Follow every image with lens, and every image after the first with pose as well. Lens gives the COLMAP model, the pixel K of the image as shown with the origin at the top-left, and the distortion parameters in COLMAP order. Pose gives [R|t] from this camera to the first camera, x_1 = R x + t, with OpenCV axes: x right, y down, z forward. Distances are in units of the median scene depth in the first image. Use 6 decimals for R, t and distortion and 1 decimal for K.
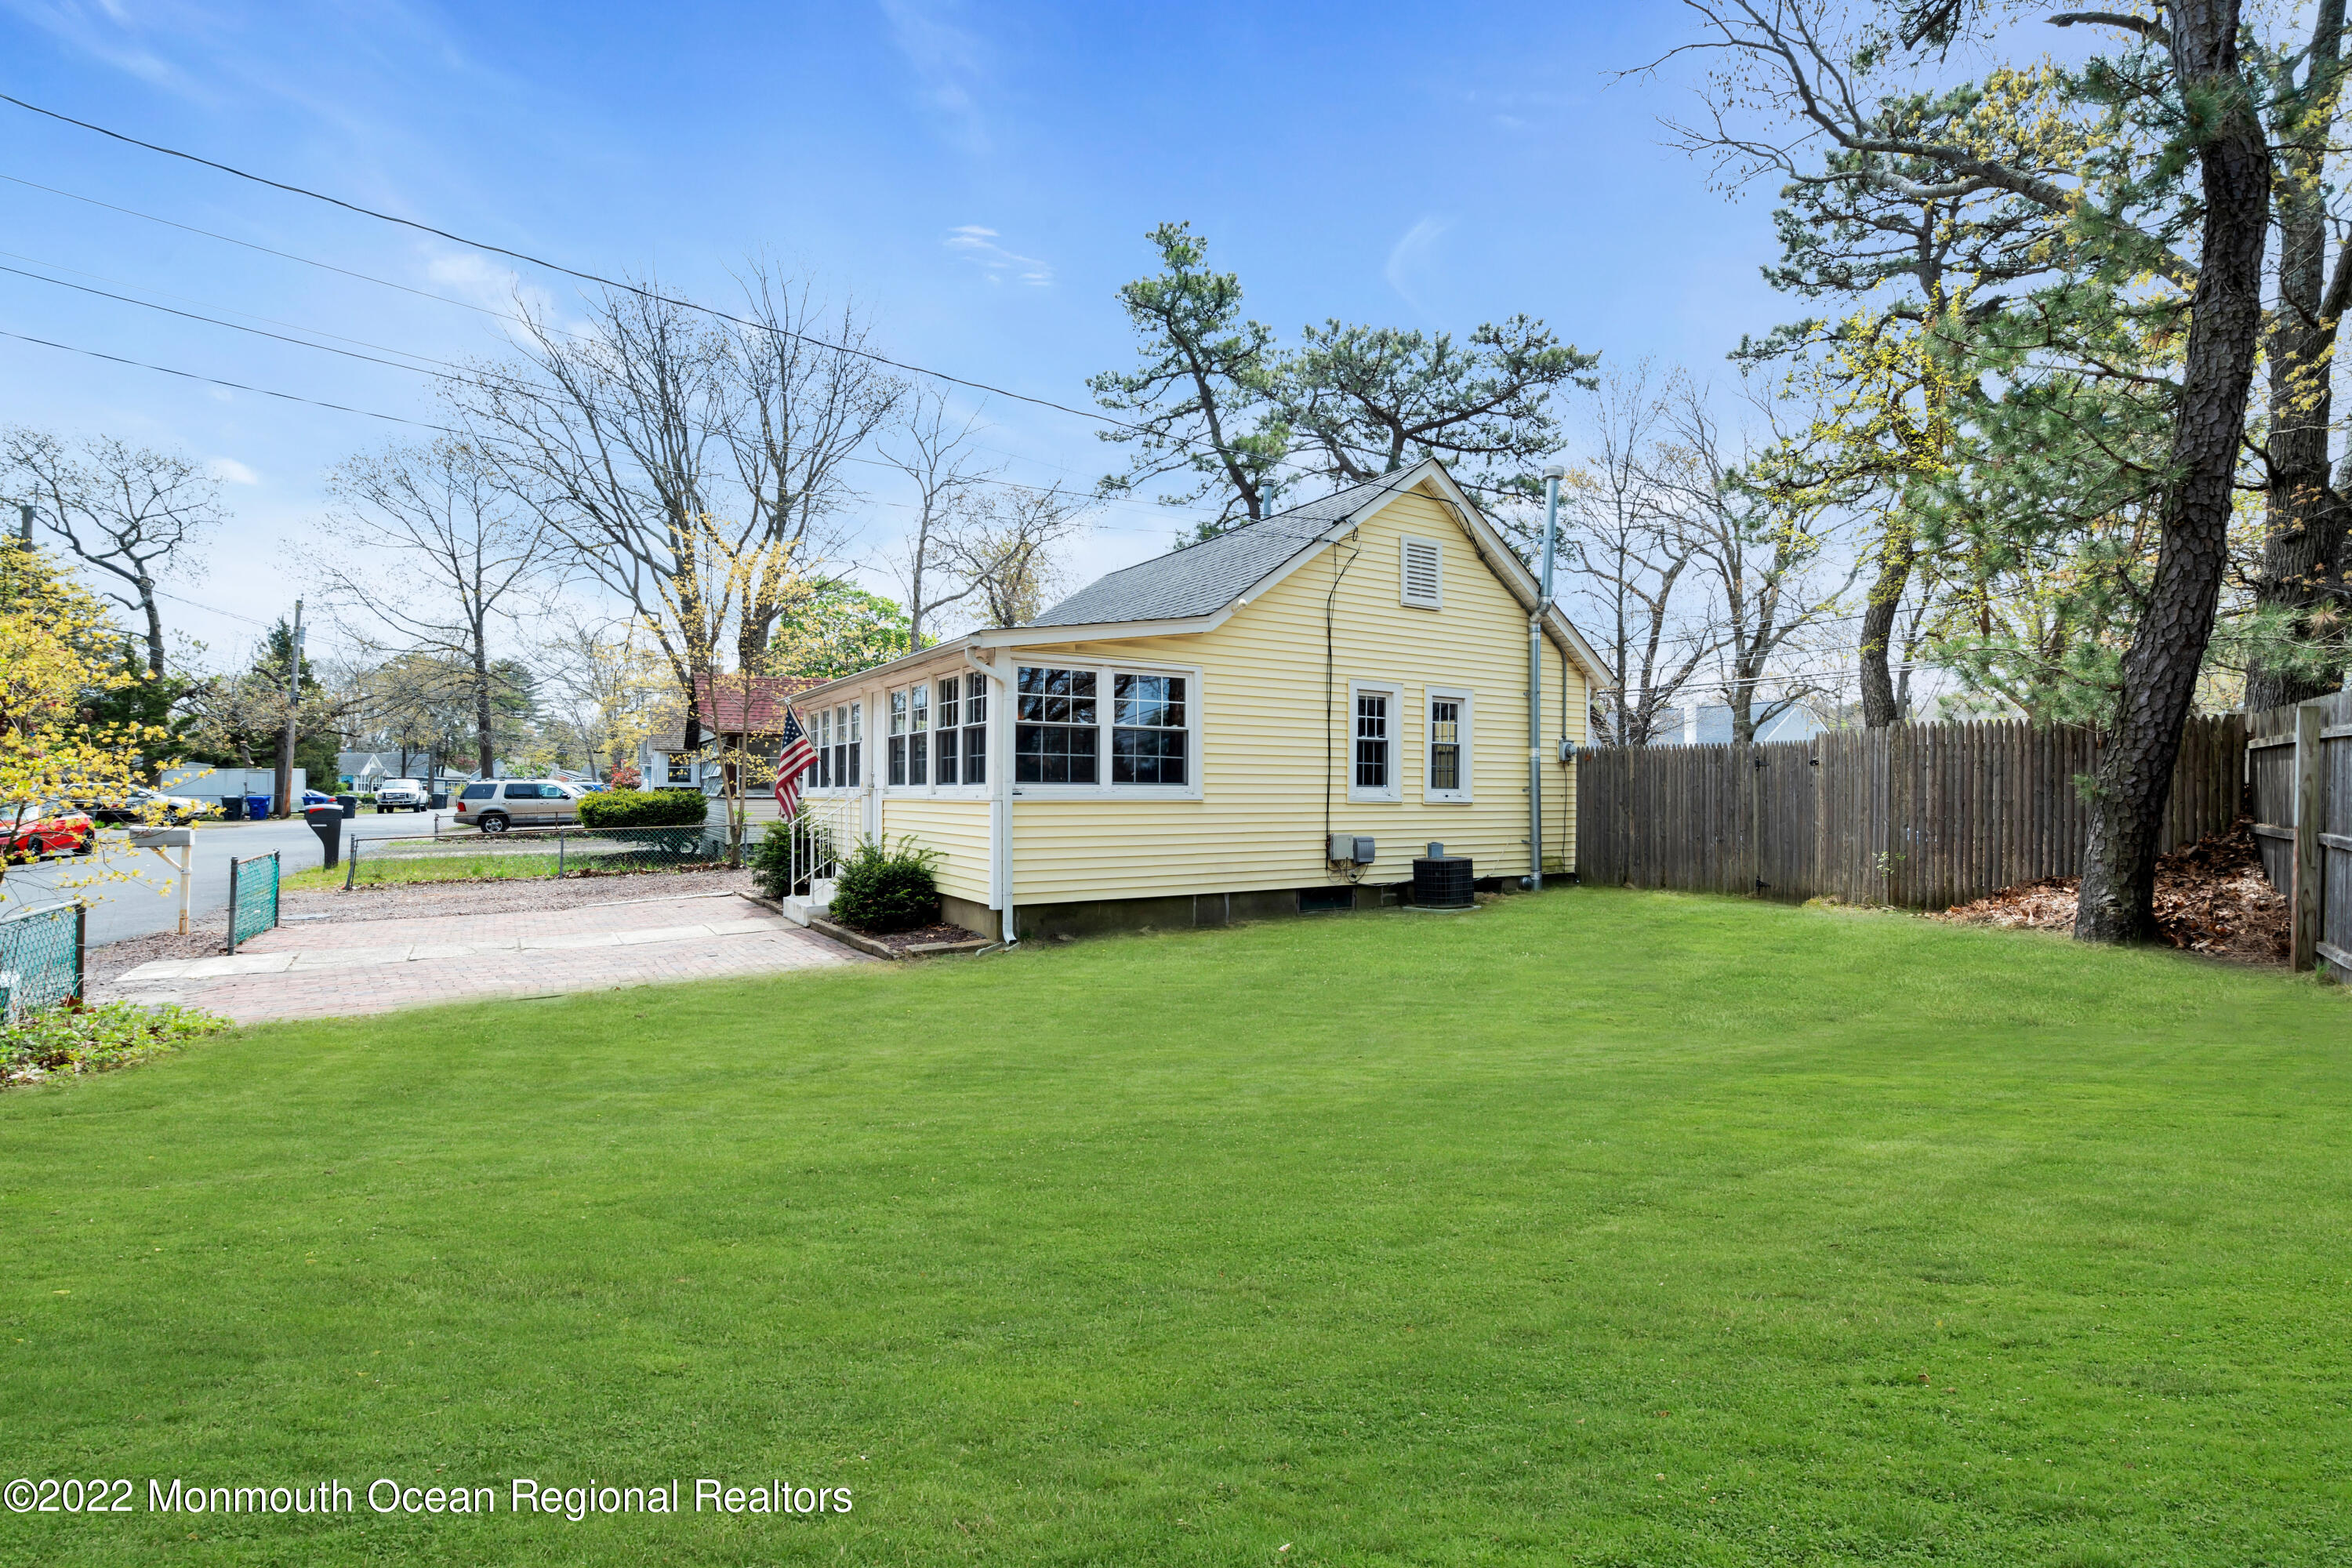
lens RADIAL K [[1067.2, 0, 1172.8], [0, 1067.2, 785.4], [0, 0, 1]] dist [-0.011322, 0.000532]
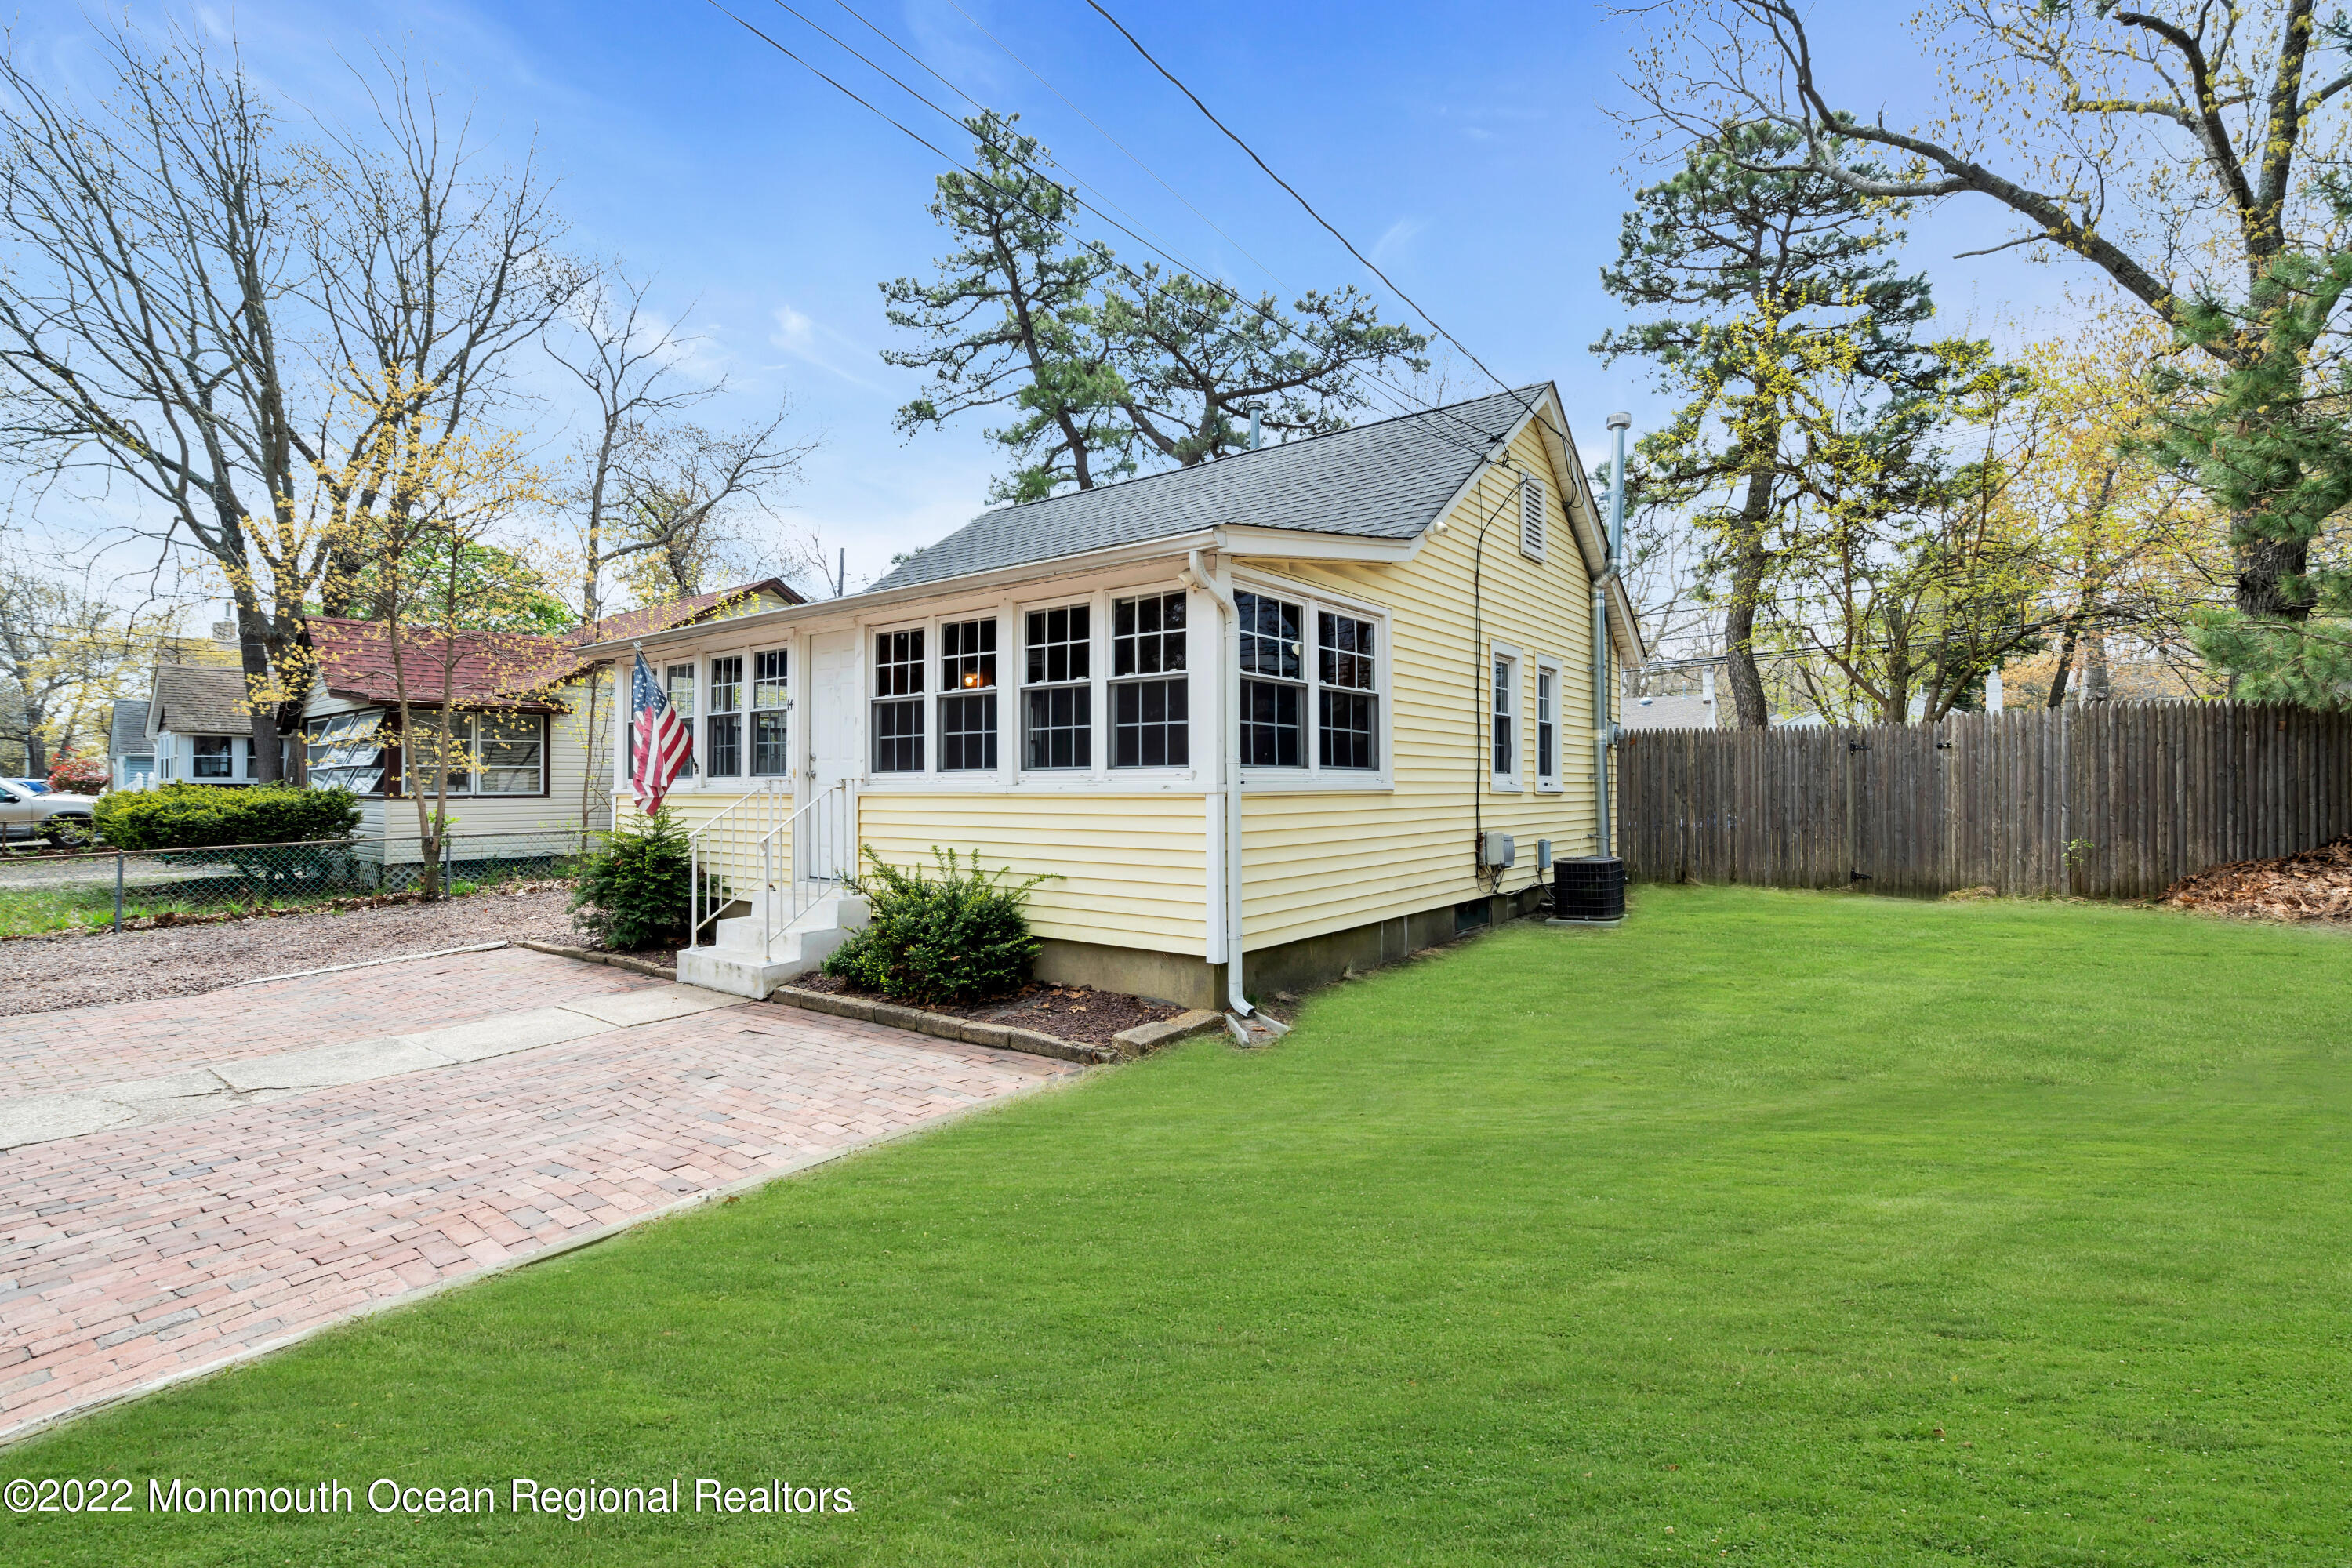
lens RADIAL K [[1067.2, 0, 1180.8], [0, 1067.2, 781.7], [0, 0, 1]] dist [-0.011322, 0.000532]
pose [[0.937011, -0.005005, 0.349264, -0.310151], [0.004388, 0.999987, 0.002558, 0.004316], [-0.349273, -0.000865, 0.937021, 0.307825]]
